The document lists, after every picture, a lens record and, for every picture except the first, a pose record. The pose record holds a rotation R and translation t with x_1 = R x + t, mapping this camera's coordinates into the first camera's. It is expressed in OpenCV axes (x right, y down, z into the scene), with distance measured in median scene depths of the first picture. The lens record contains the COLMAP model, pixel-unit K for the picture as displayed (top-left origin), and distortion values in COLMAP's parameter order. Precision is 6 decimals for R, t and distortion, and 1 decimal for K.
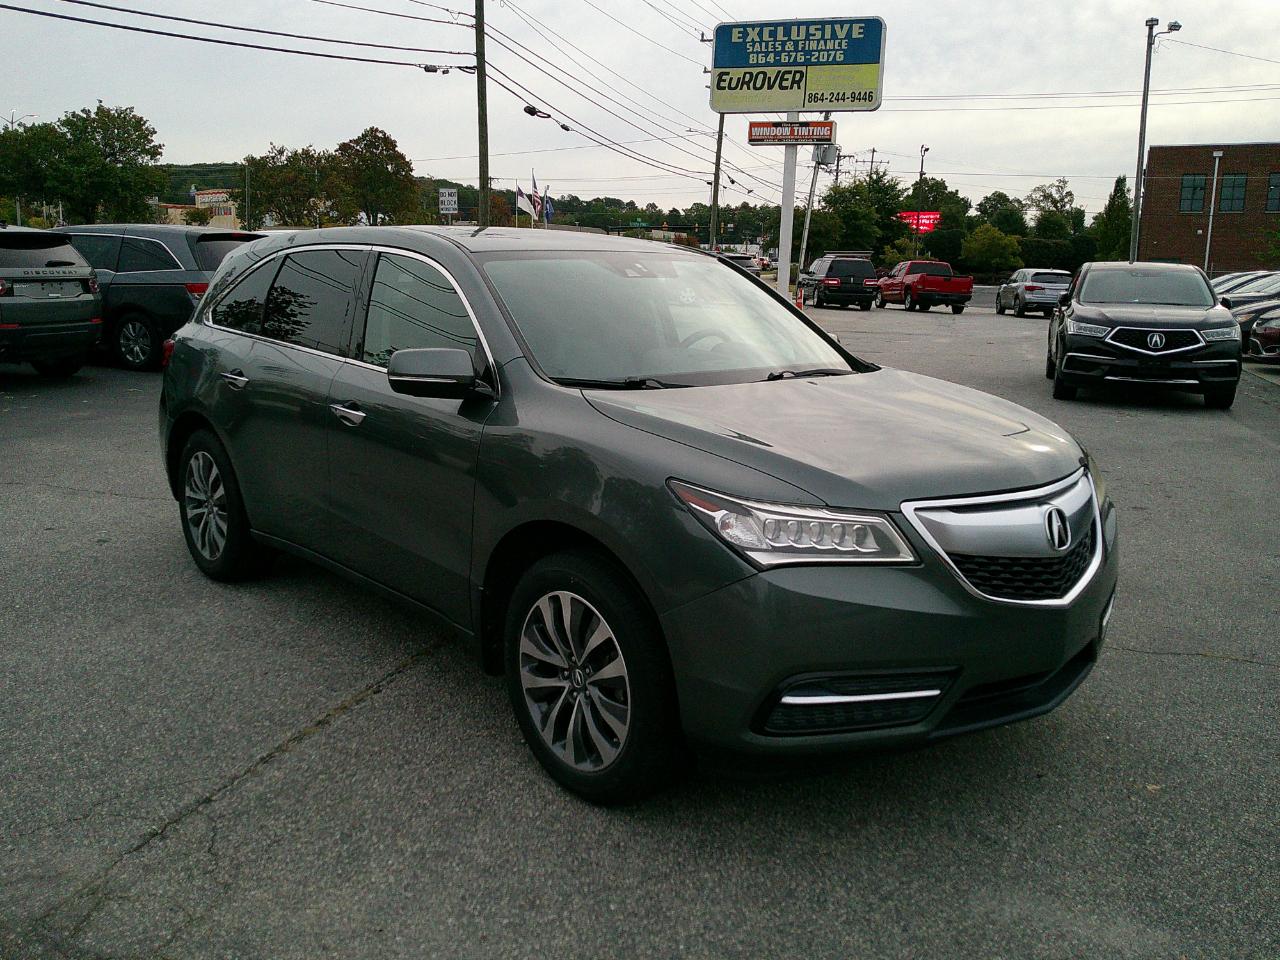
lens RADIAL K [[1086.1, 0, 642.6], [0, 1086.1, 472.0], [0, 0, 1]] dist [0.083795, -0.175651]
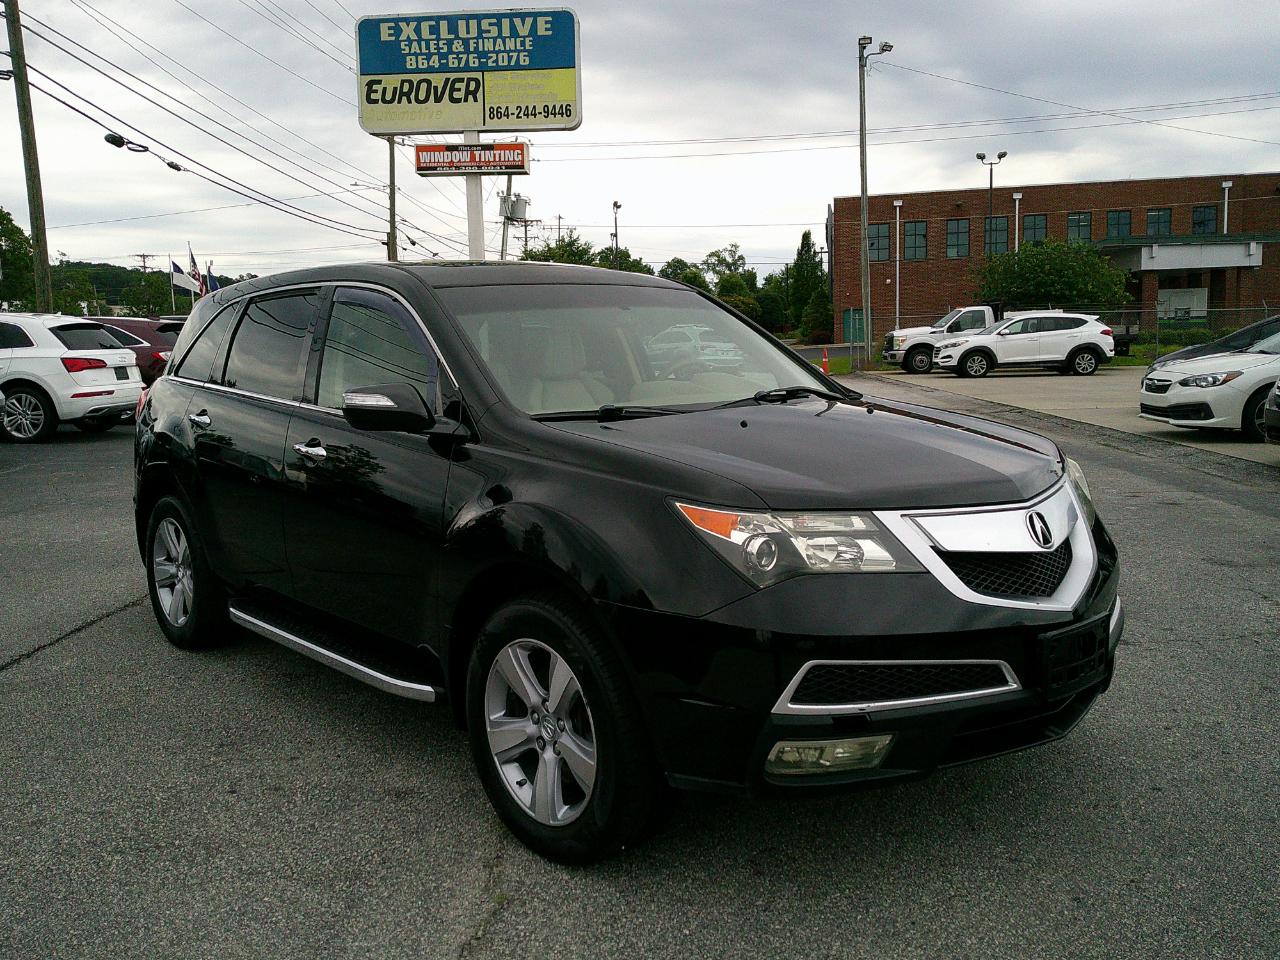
lens RADIAL K [[1066.6, 0, 632.5], [0, 1066.6, 499.5], [0, 0, 1]] dist [0.073175, -0.127872]
pose [[0.963575, -0.088812, 0.252260, 0.033063], [0.097905, 0.994914, -0.023697, -0.042761], [-0.248872, 0.047531, 0.967369, 0.251851]]
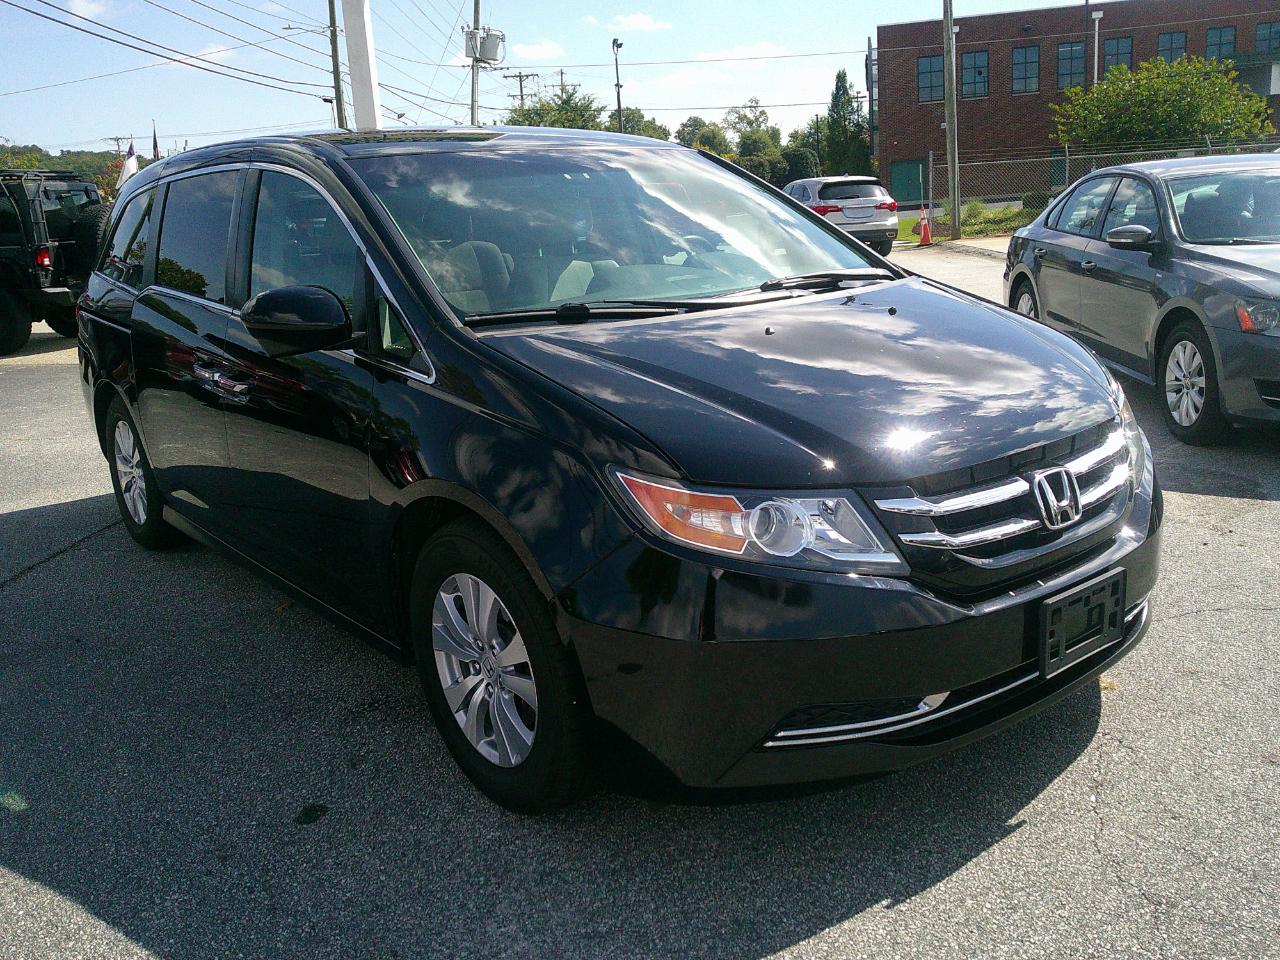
lens RADIAL K [[1082.9, 0, 640.0], [0, 1082.9, 480.0], [0, 0, 1]] dist [0.080103, -0.166091]
pose [[0.963207, -0.149344, 0.223446, 0.113835], [0.137227, 0.988141, 0.068897, -0.084610], [-0.231085, -0.035699, 0.972278, 0.492949]]
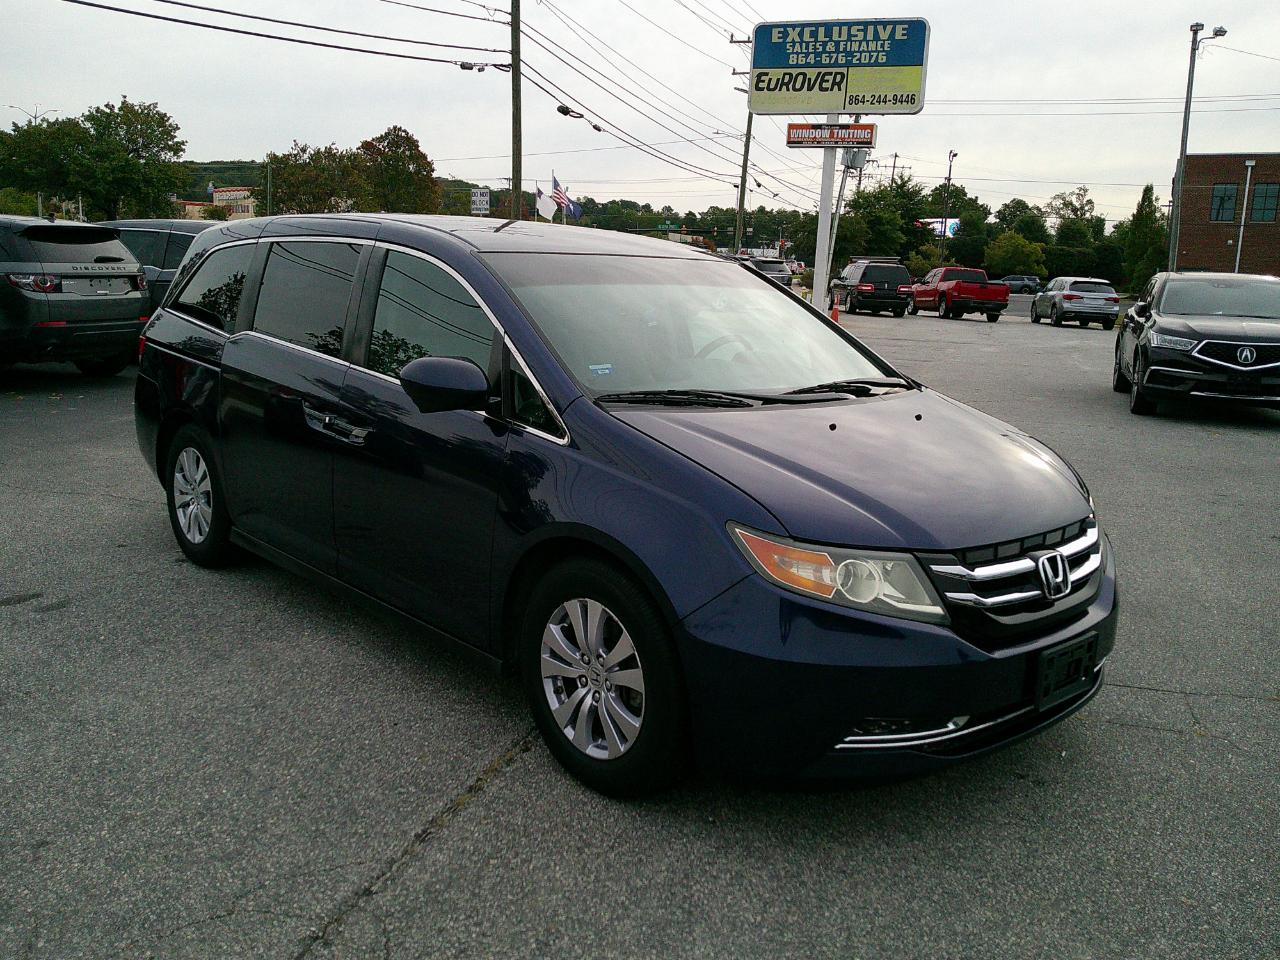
lens RADIAL K [[1086.2, 0, 643.6], [0, 1086.2, 478.8], [0, 0, 1]] dist [0.081416, -0.176463]
pose [[0.999849, 0.014721, -0.009275, -0.018302], [-0.014688, 0.999886, 0.003576, -0.002904], [0.009326, -0.003439, 0.999951, 0.015349]]
